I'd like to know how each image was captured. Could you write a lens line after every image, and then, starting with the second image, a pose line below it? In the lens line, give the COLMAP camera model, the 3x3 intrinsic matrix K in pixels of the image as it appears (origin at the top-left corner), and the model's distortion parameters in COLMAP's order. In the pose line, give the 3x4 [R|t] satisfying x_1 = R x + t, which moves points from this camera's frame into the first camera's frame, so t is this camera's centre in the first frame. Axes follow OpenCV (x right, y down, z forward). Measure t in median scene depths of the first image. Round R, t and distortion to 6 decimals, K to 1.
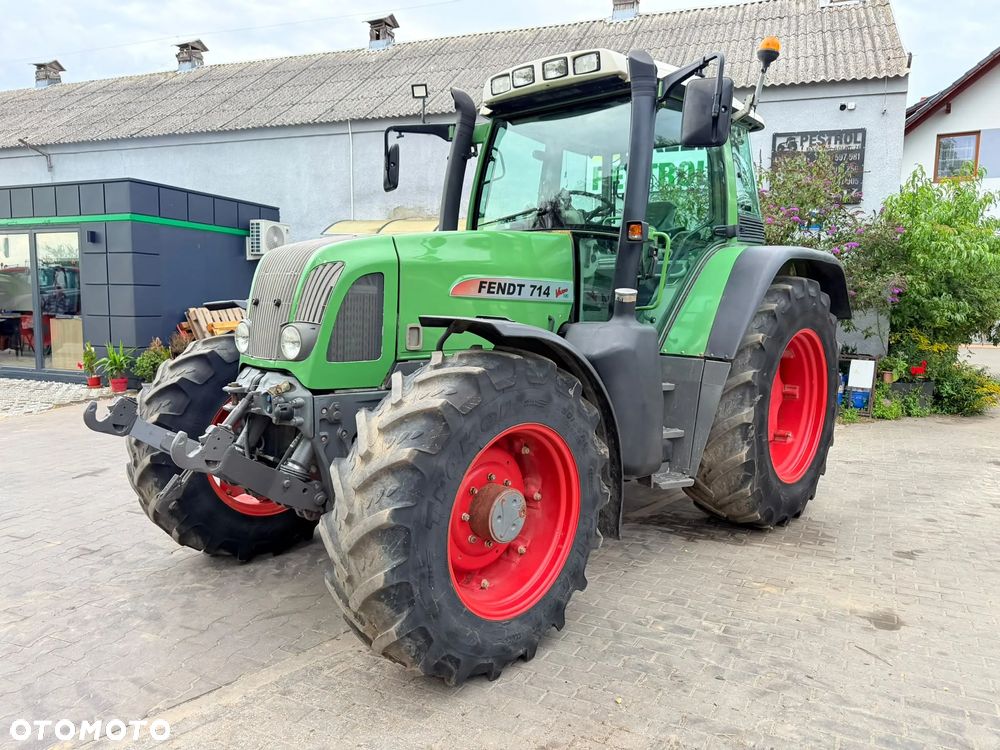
lens RADIAL K [[706.0, 0, 502.9], [0, 706.0, 375.8], [0, 0, 1]] dist [0.032702, -0.035584]
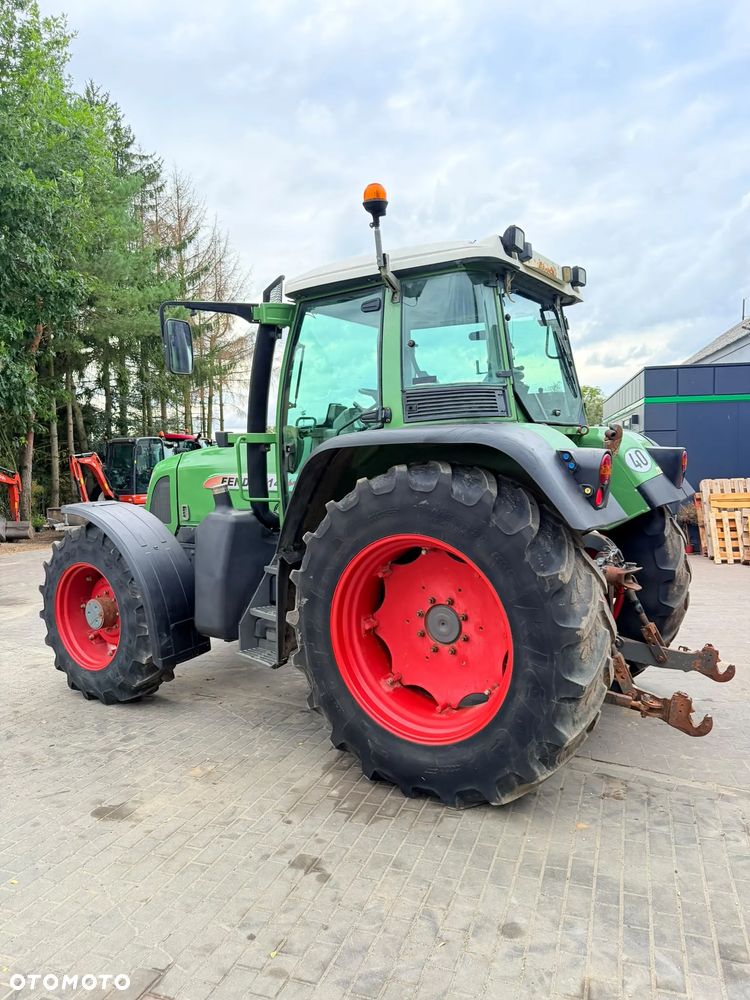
lens RADIAL K [[706.0, 0, 372.6], [0, 706.0, 493.3], [0, 0, 1]] dist [0.032702, -0.035584]
pose [[0.149476, 0.027738, -0.988376, 1.369617], [-0.080815, 0.996605, 0.015747, -0.139704], [0.985457, 0.077522, 0.151210, 1.011953]]
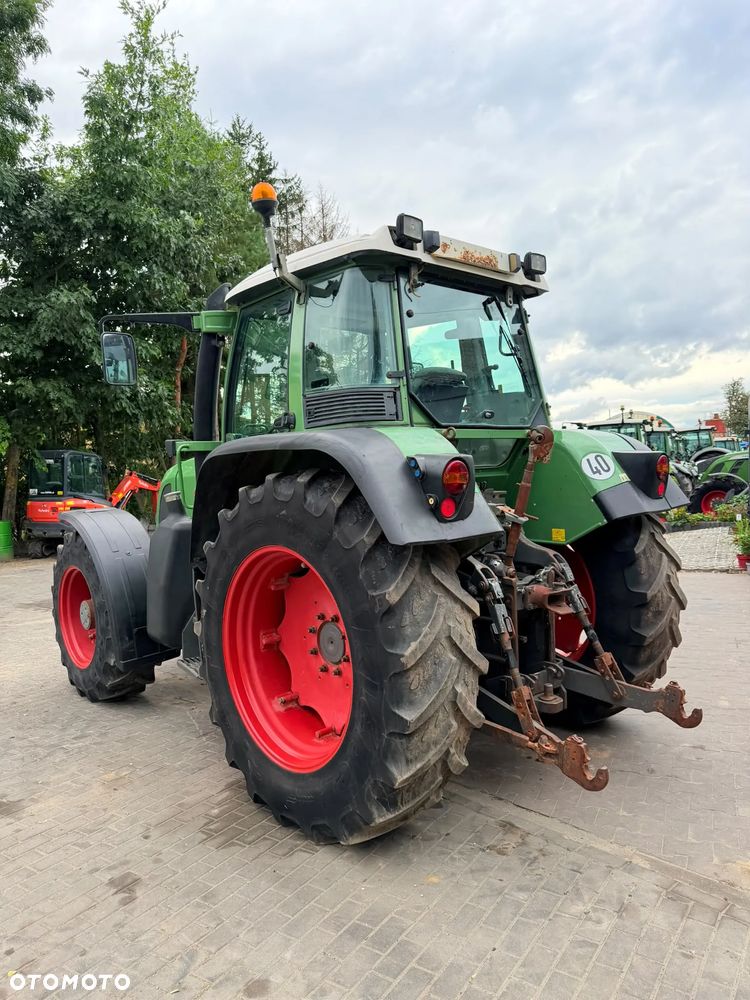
lens RADIAL K [[706.0, 0, 374.9], [0, 706.0, 486.7], [0, 0, 1]] dist [0.032702, -0.035584]
pose [[-0.085506, 0.009336, -0.996294, 1.330782], [-0.079809, 0.996679, 0.016189, -0.171658], [0.993136, 0.080897, -0.084477, 1.377190]]
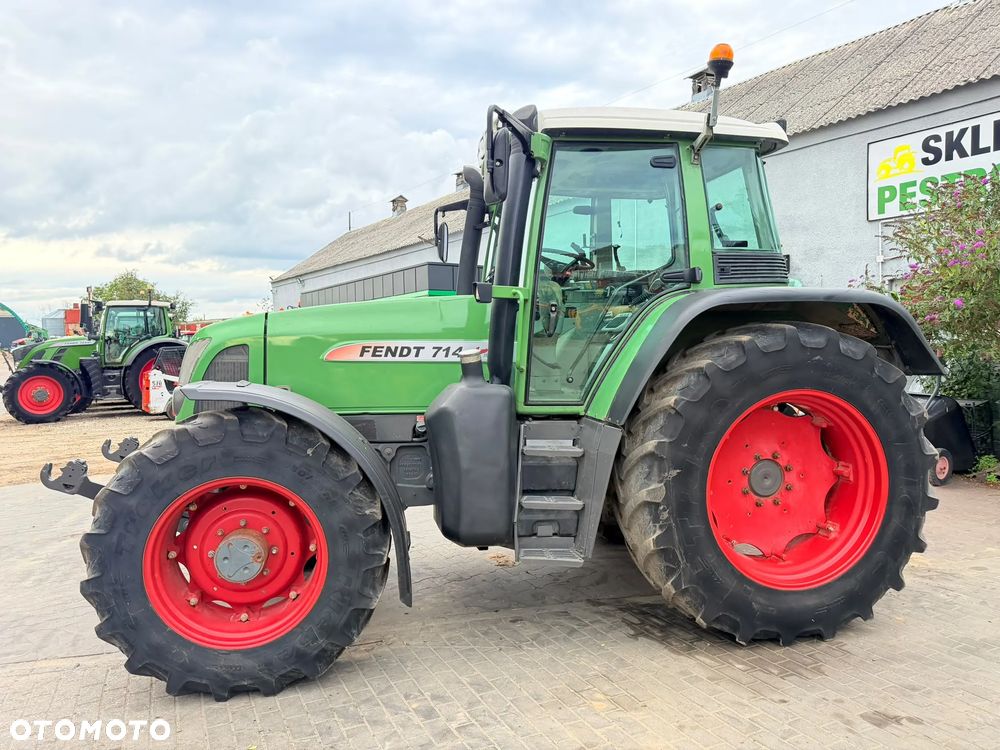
lens RADIAL K [[706.0, 0, 497.3], [0, 706.0, 367.9], [0, 0, 1]] dist [0.032702, -0.035584]
pose [[0.810973, -0.011344, -0.584974, 0.731180], [-0.034474, 0.997149, -0.067130, -0.031098], [0.584067, 0.074607, 0.808269, 0.215966]]
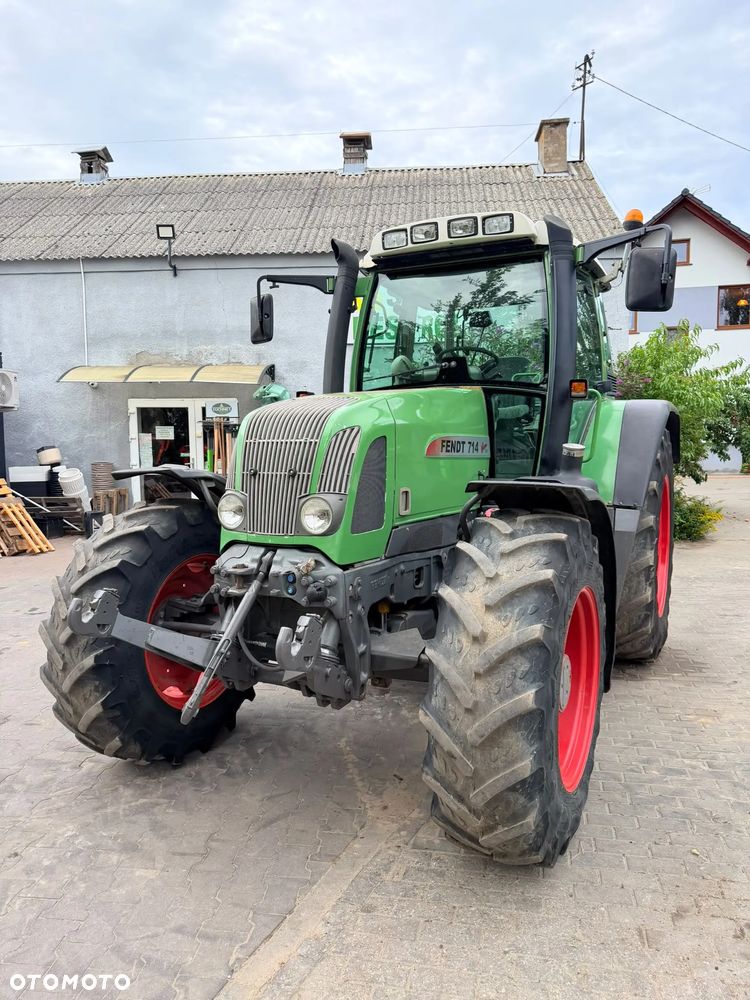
lens RADIAL K [[706.0, 0, 375.0], [0, 706.0, 496.5], [0, 0, 1]] dist [0.032702, -0.035584]
pose [[0.962366, -0.044345, 0.268113, -0.358921], [0.052558, 0.998341, -0.023529, -0.035739], [-0.266625, 0.036735, 0.963100, 0.081395]]
